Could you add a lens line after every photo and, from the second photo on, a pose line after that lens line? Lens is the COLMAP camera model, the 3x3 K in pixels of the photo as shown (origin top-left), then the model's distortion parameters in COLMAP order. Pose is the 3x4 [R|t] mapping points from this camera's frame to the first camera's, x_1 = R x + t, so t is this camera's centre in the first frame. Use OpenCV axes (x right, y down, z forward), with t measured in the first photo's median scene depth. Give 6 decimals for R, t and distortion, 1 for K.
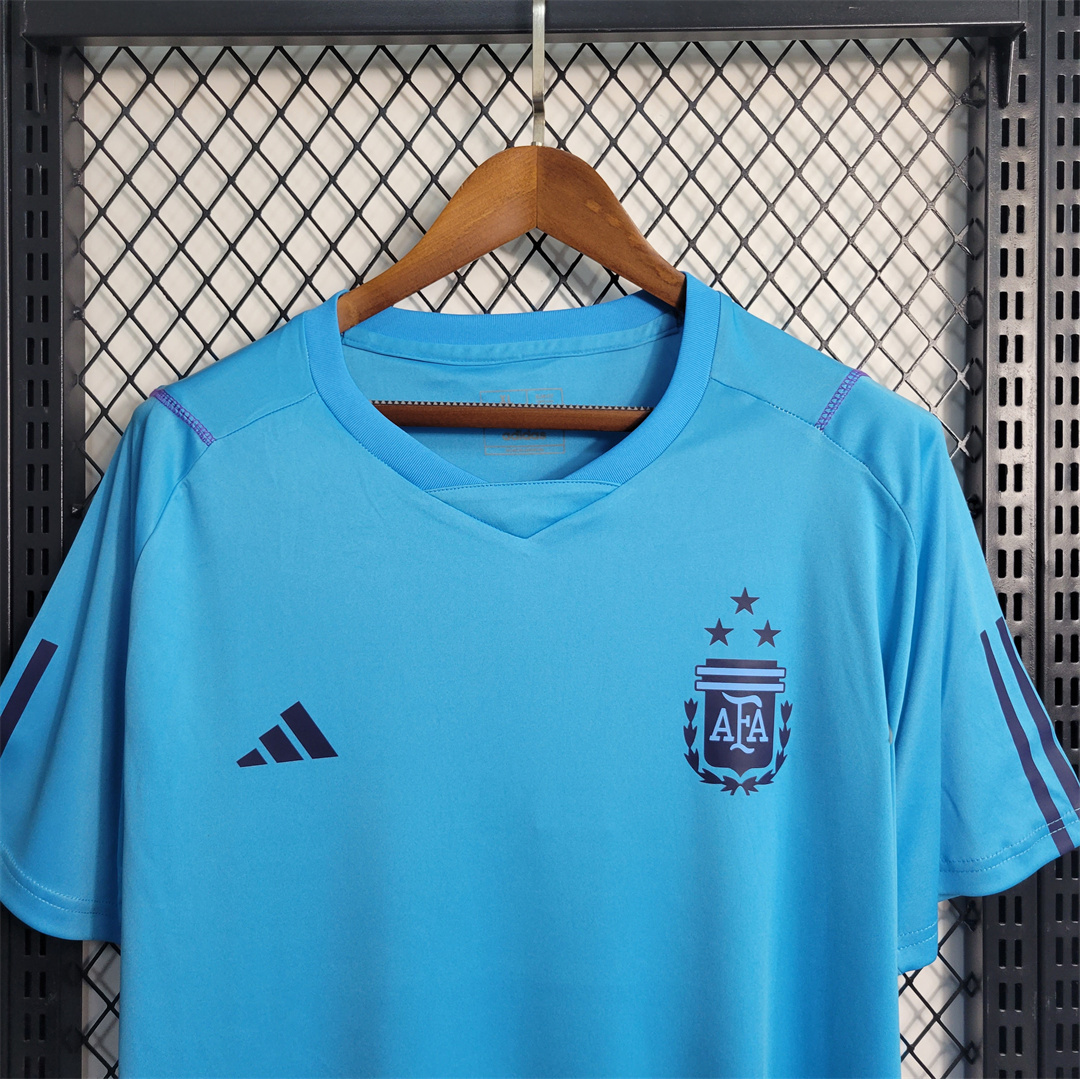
lens RADIAL K [[1237.1, 0, 542.4], [0, 1237.1, 548.0], [0, 0, 1]] dist [0.013853, 0.000000]
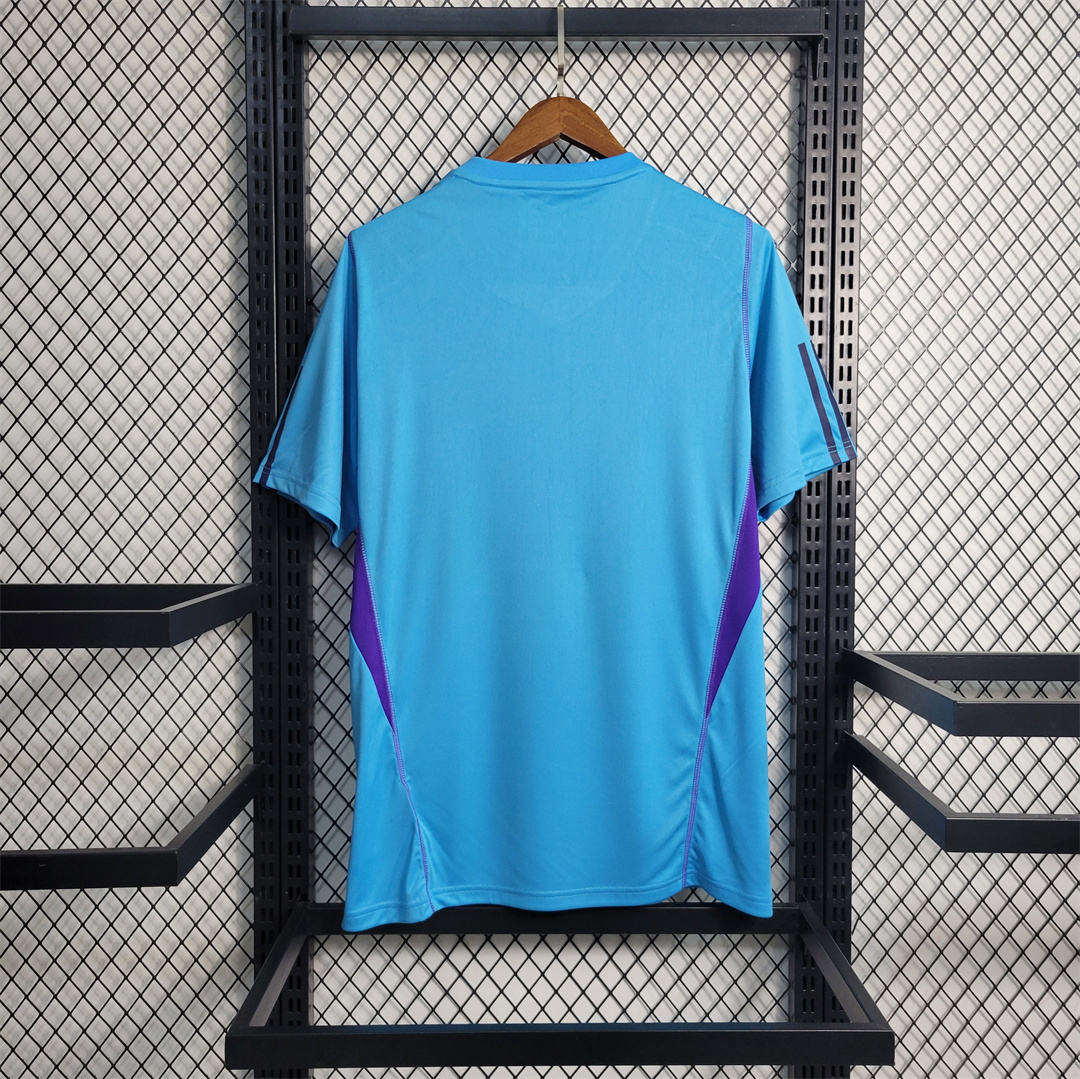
lens RADIAL K [[1237.1, 0, 554.1], [0, 1237.1, 563.6], [0, 0, 1]] dist [0.013853, 0.000000]
pose [[0.999556, -0.000059, 0.029783, -0.074262], [-0.001339, 0.998897, 0.046927, 0.278603], [-0.029753, -0.046947, 0.998454, -0.866947]]
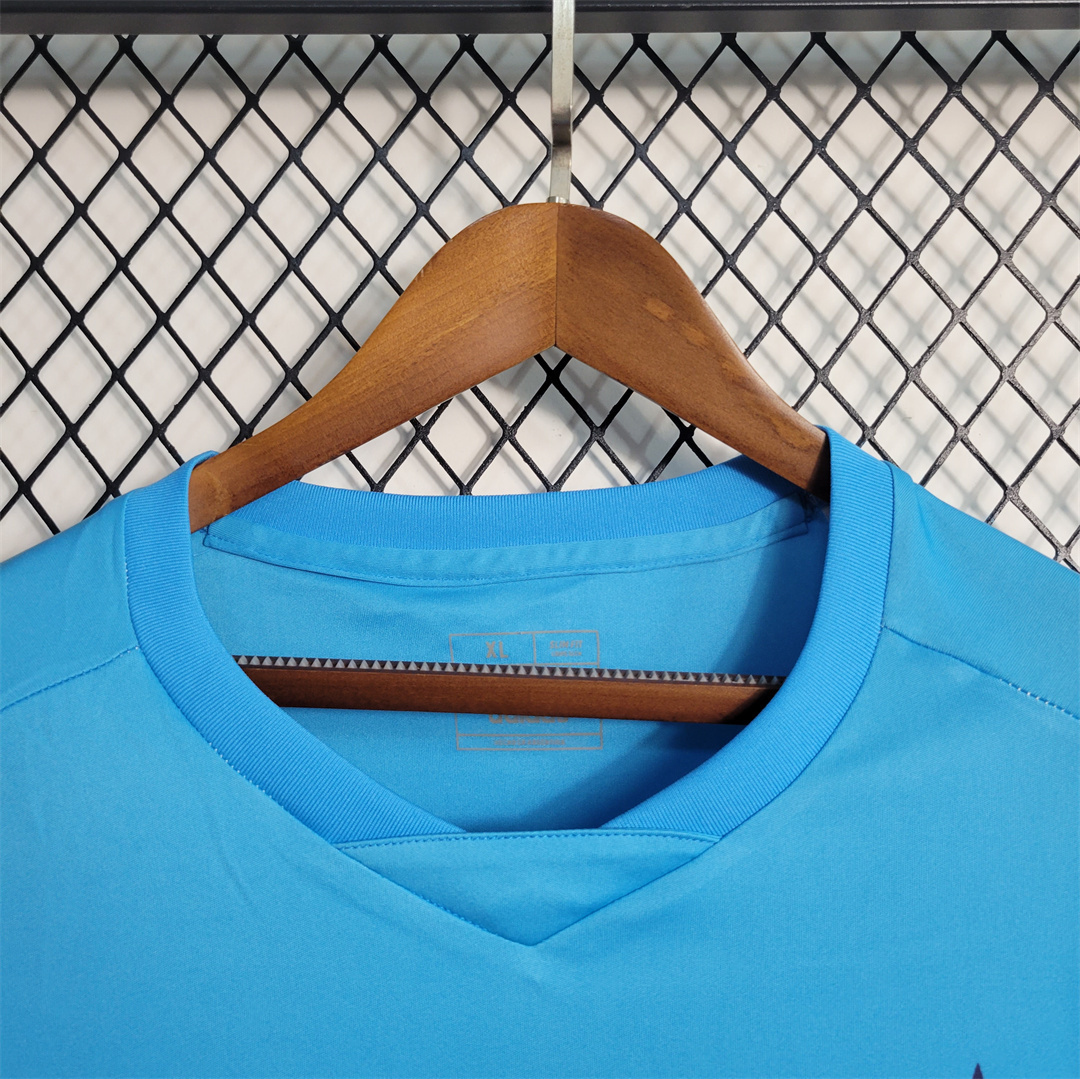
lens RADIAL K [[1237.1, 0, 534.8], [0, 1237.1, 532.6], [0, 0, 1]] dist [0.013853, 0.000000]
pose [[0.999962, 0.008670, 0.000250, -0.012855], [-0.008593, 0.994196, -0.107237, -0.112388], [-0.001178, 0.107231, 0.994233, 0.443416]]
